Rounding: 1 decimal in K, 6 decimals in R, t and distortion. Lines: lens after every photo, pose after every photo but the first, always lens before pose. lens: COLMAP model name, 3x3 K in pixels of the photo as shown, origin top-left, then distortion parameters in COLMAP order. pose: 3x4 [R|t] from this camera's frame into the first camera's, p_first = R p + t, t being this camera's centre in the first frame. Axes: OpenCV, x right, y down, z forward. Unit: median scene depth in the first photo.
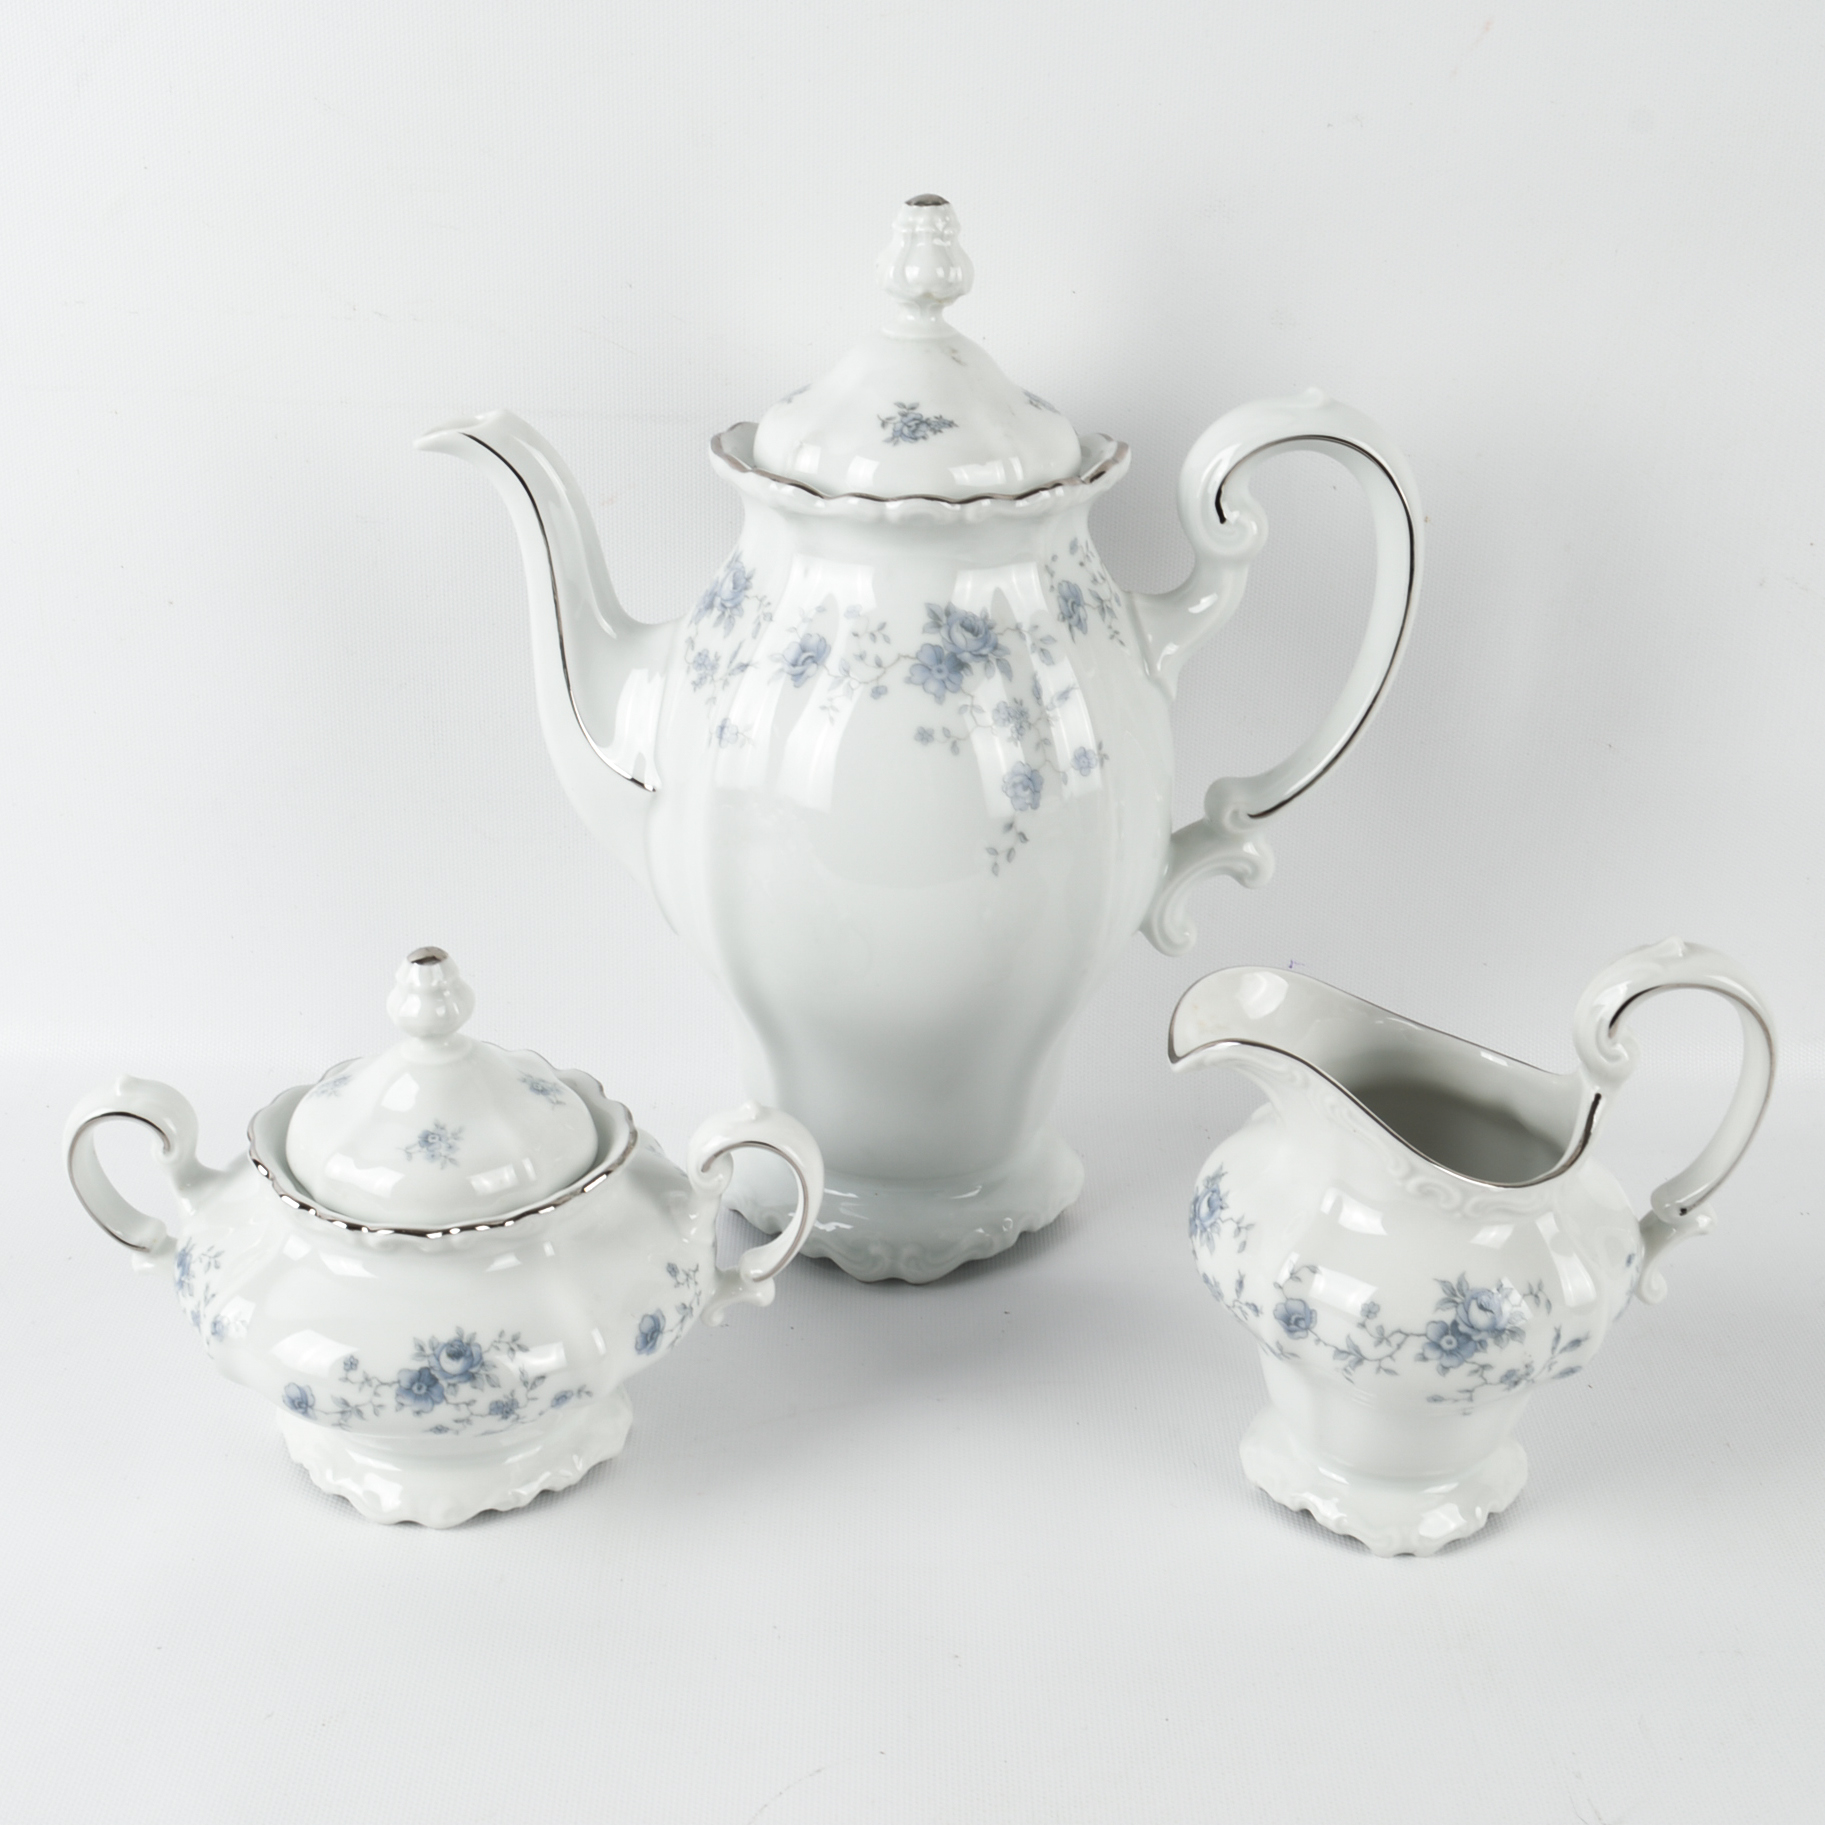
lens RADIAL K [[2788.3, 0, 916.0], [0, 2788.3, 905.9], [0, 0, 1]] dist [-0.050154, 0.000000]
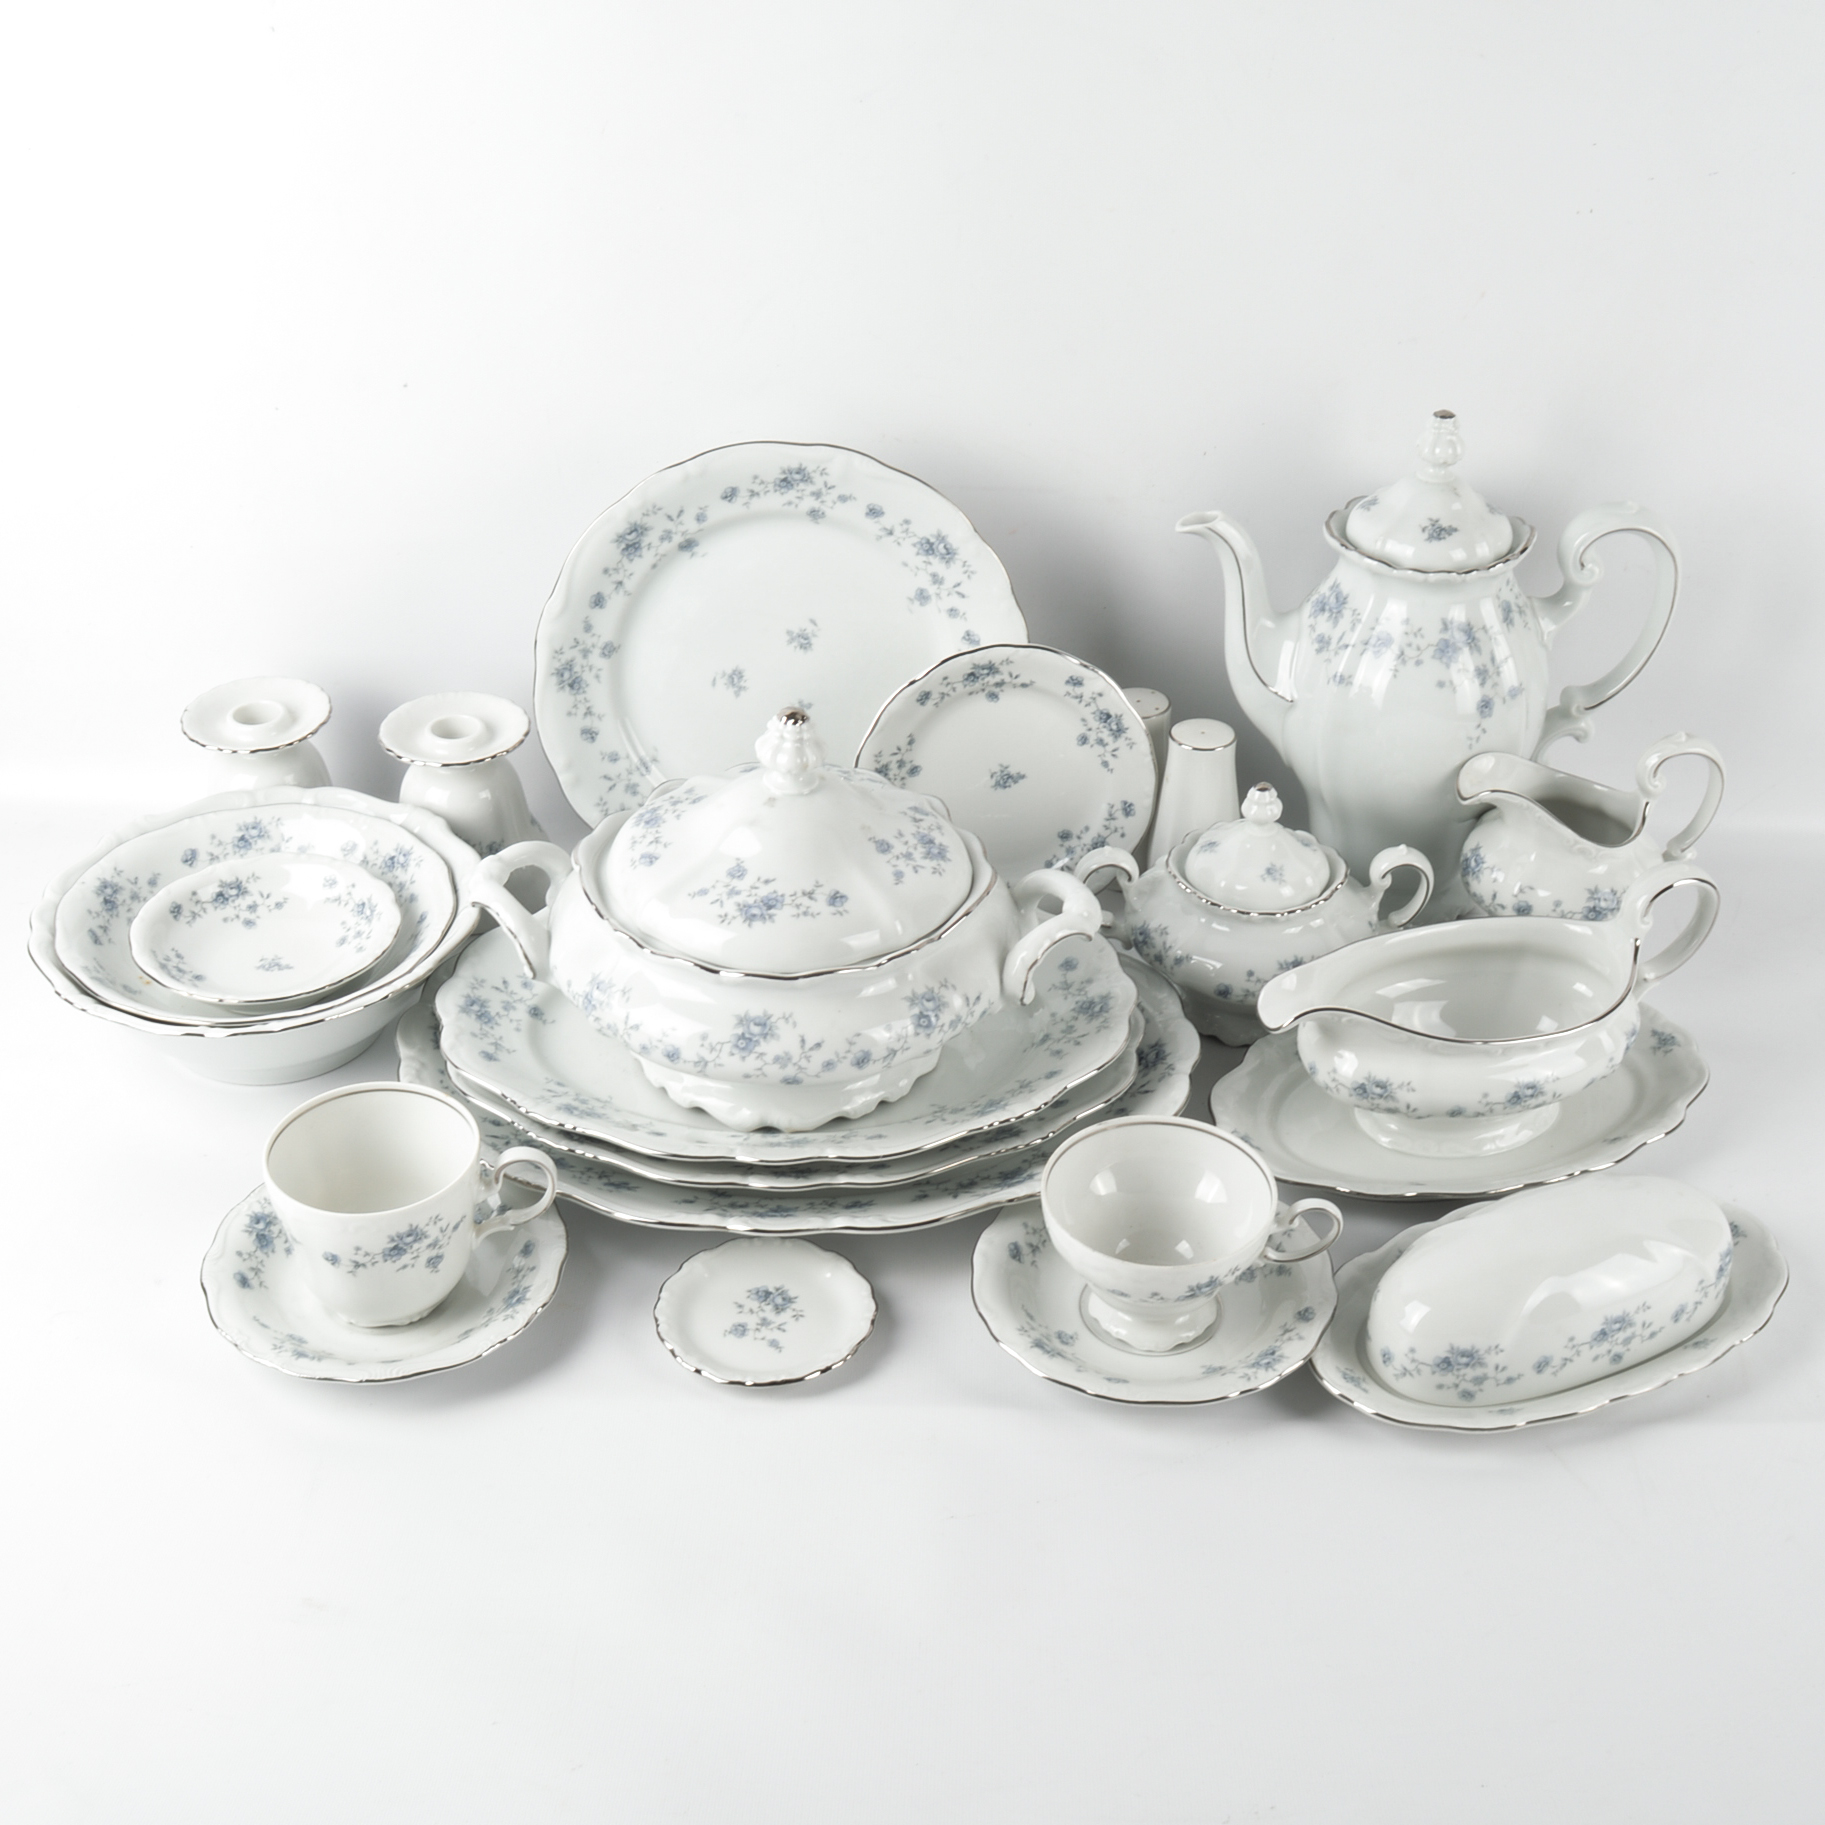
lens RADIAL K [[2788.3, 0, 906.5], [0, 2788.3, 909.4], [0, 0, 1]] dist [-0.050154, 0.000000]
pose [[0.999820, -0.000779, -0.018979, -0.344987], [0.003807, 0.987103, 0.160044, -0.222734], [0.018610, -0.160088, 0.986927, -1.038112]]
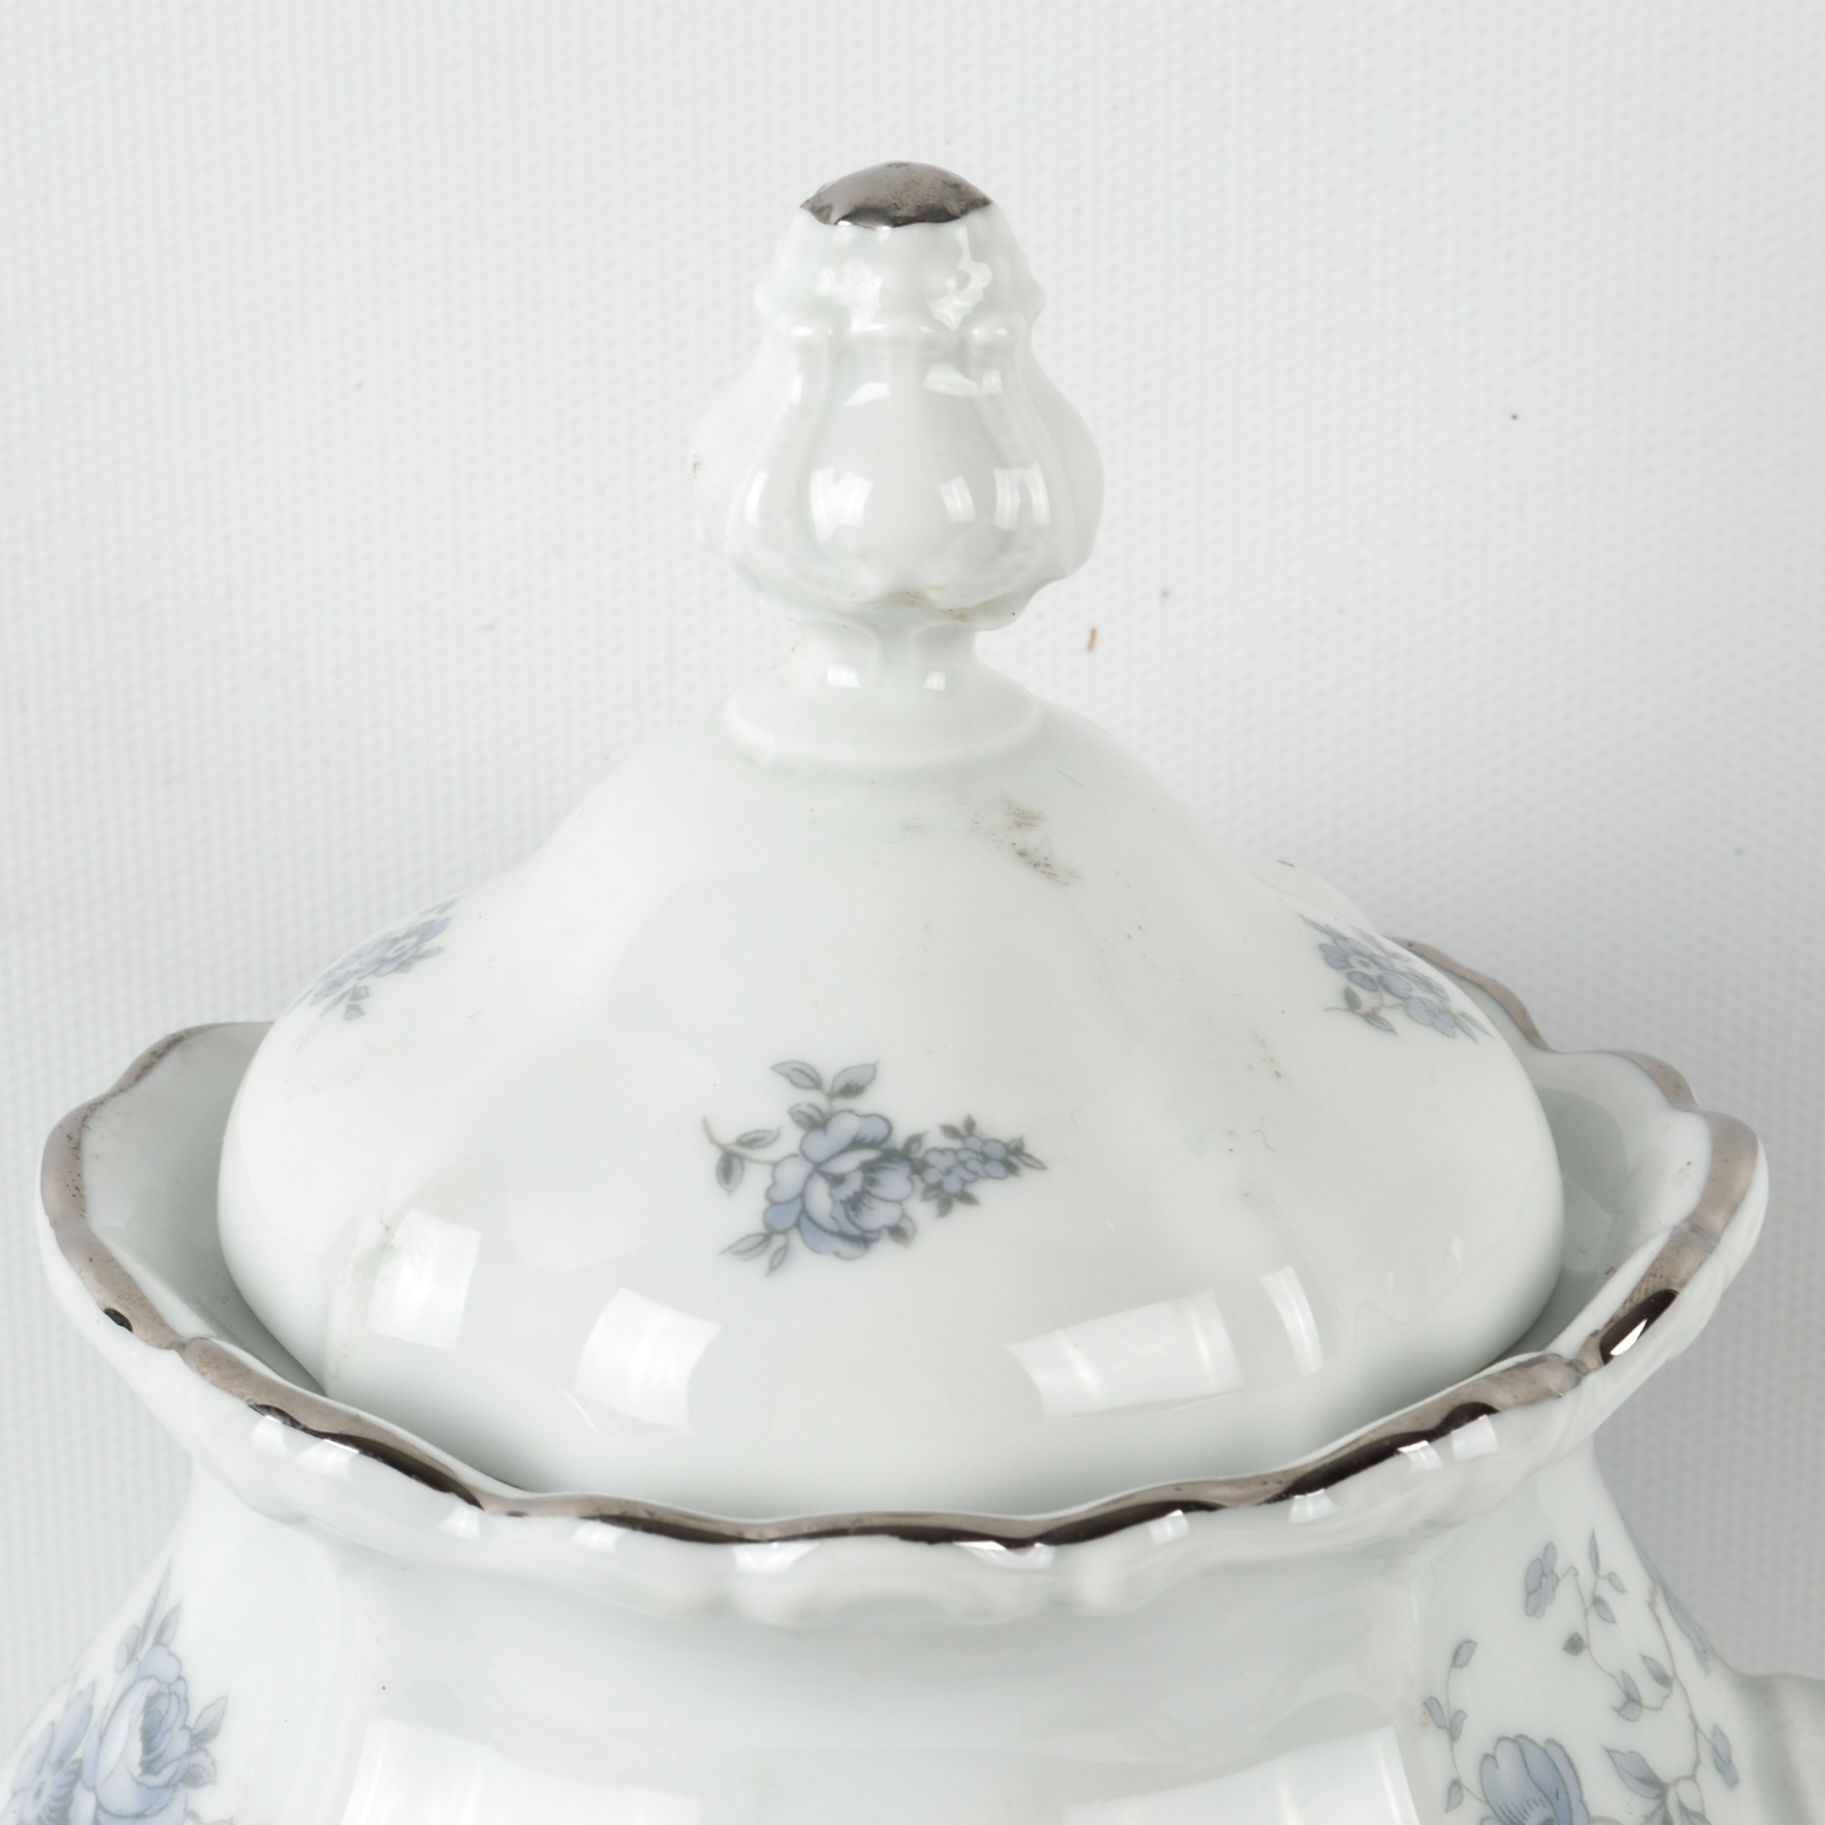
lens RADIAL K [[6990.5, 0, 913.9], [0, 6990.5, 914.1], [0, 0, 1]] dist [-0.054058, 0.000000]
pose [[0.999365, -0.020074, -0.029436, 0.021755], [0.019628, 0.999690, -0.015341, -0.182416], [0.029734, 0.014753, 0.999449, 0.400823]]
